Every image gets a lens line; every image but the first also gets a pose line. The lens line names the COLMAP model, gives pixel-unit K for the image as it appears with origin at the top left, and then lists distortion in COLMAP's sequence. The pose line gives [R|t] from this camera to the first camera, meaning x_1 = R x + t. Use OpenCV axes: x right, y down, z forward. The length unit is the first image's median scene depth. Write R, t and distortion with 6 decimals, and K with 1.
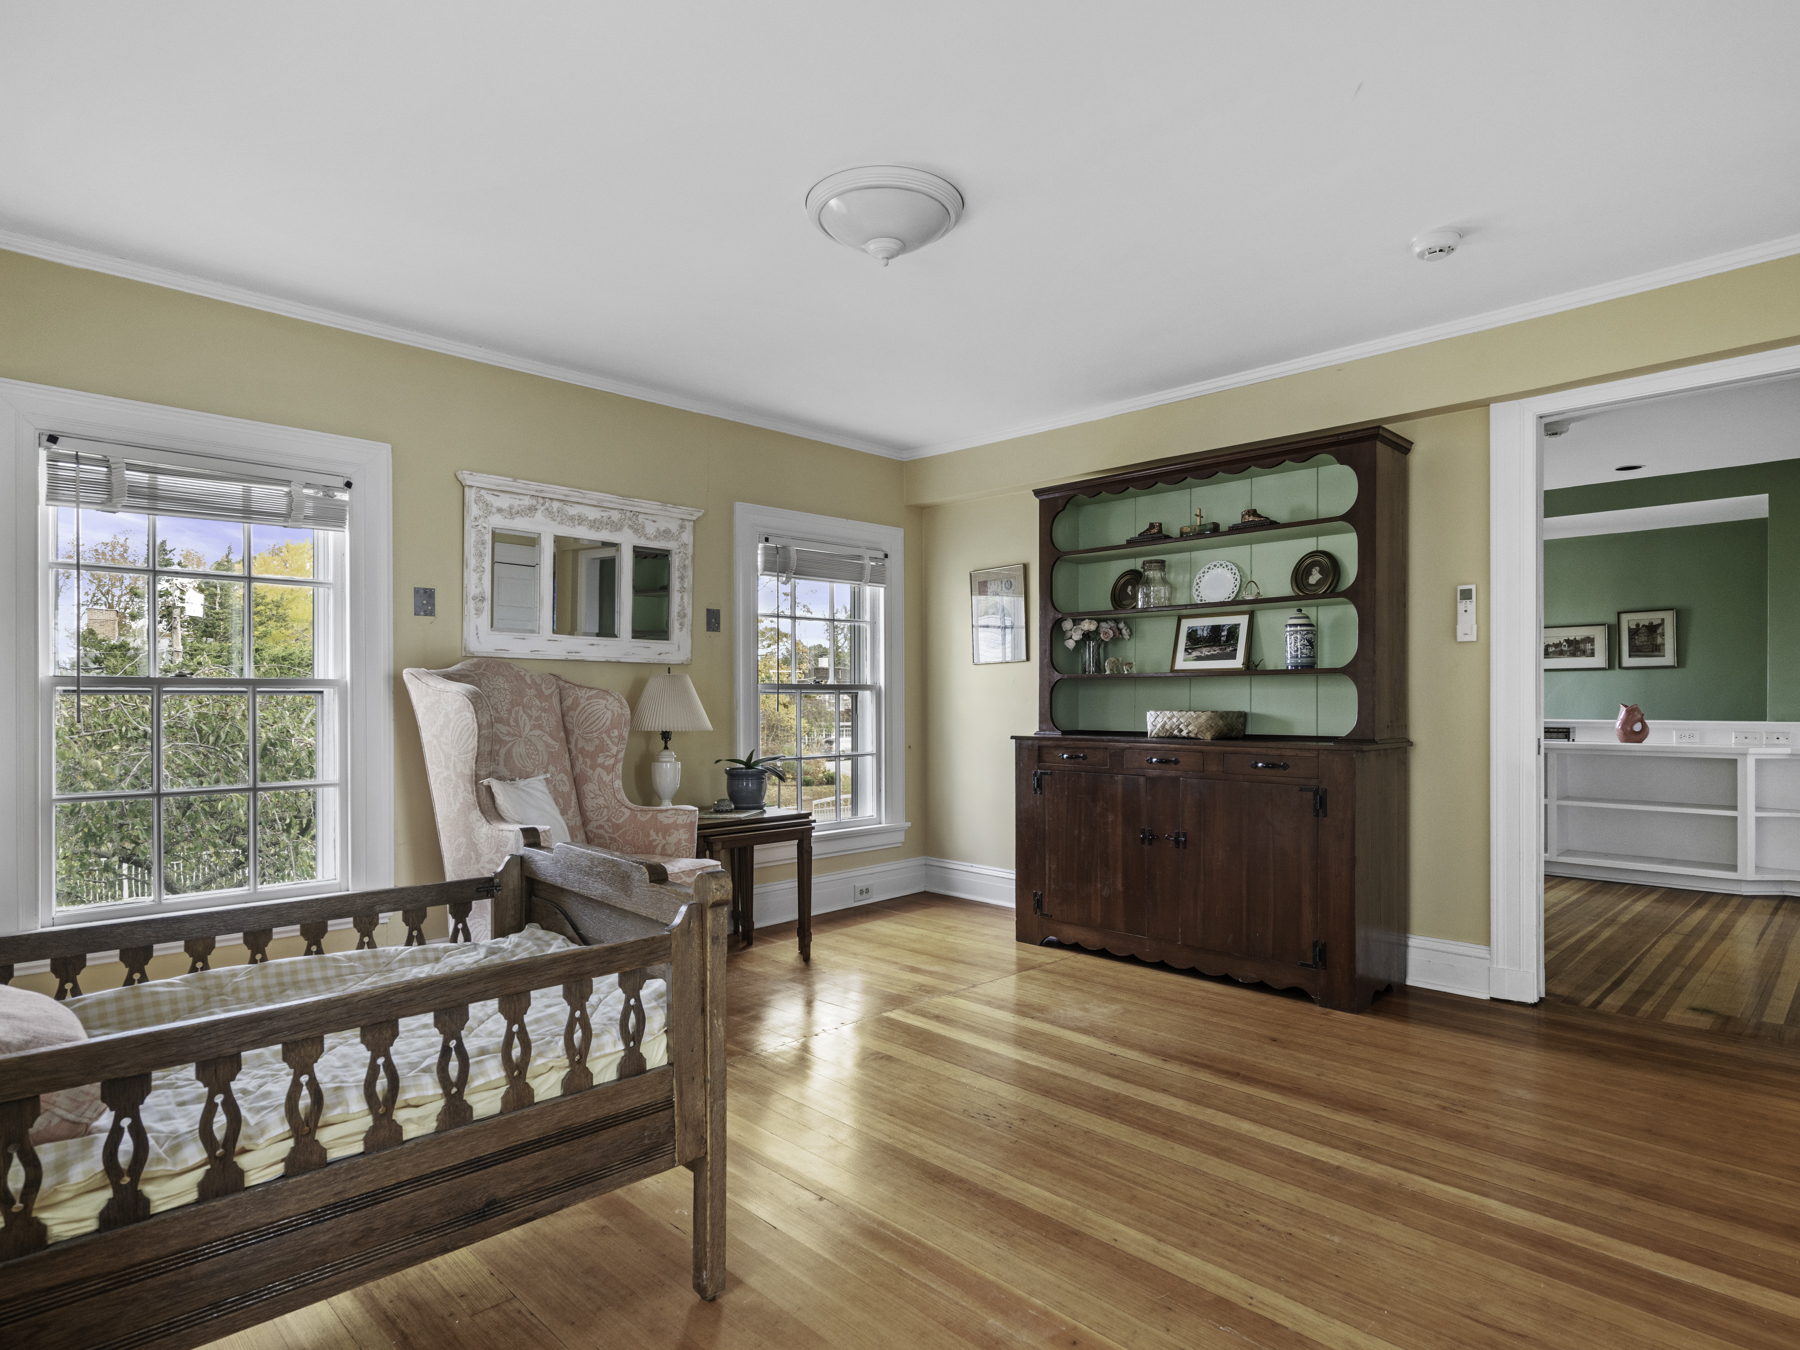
lens RADIAL K [[989.7, 0, 899.2], [0, 989.7, 687.0], [0, 0, 1]] dist [-0.001522, -0.002068]
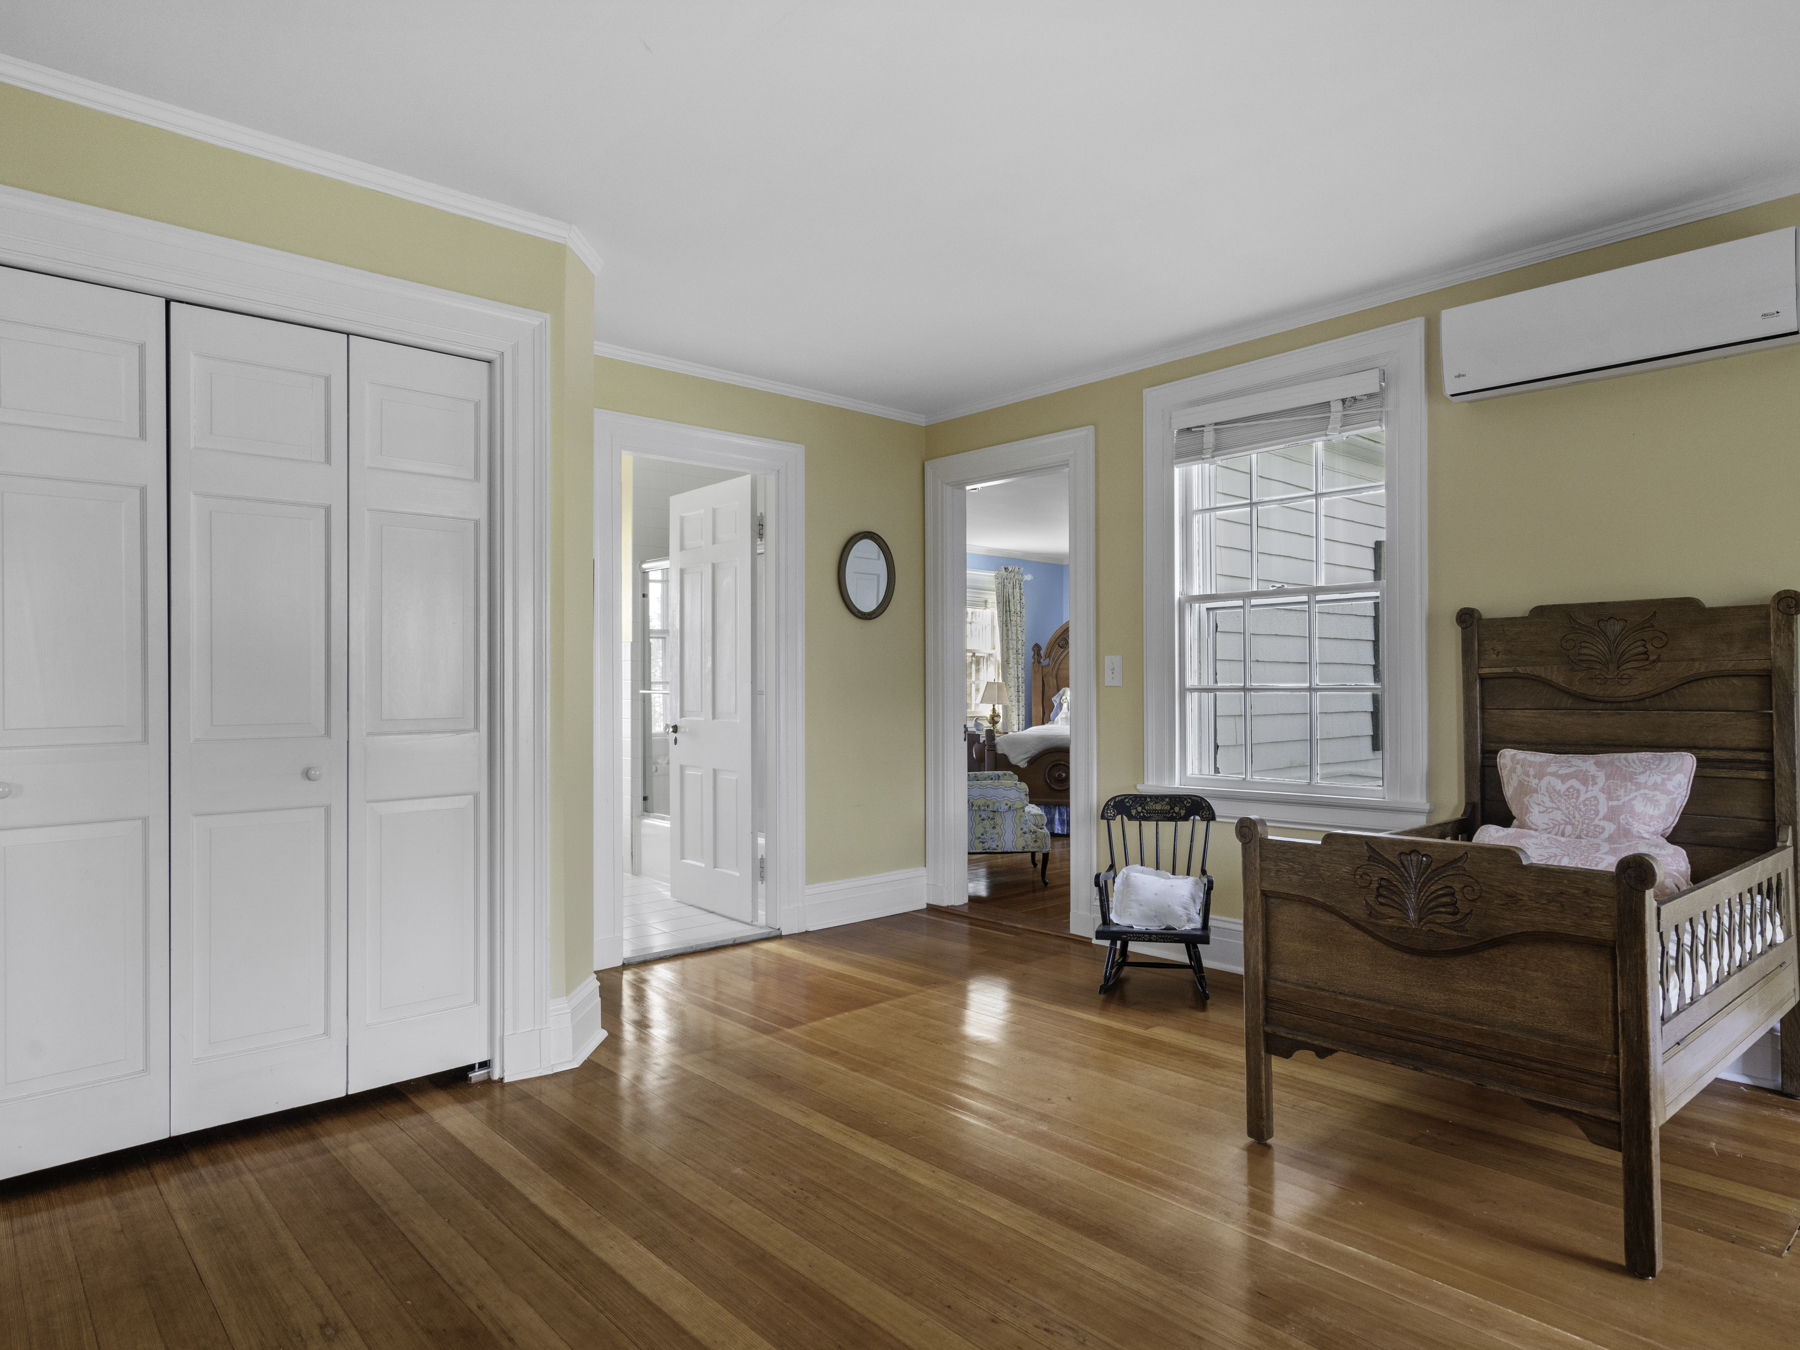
lens RADIAL K [[1084.5, 0, 900.0], [0, 1084.5, 675.0], [0, 0, 1]] dist [-0.002635, -0.000410]
pose [[-0.998854, 0.004776, 0.047615, 0.105362], [0.004016, 0.999863, -0.016047, 0.007039], [-0.047685, -0.015837, -0.998737, 1.212297]]
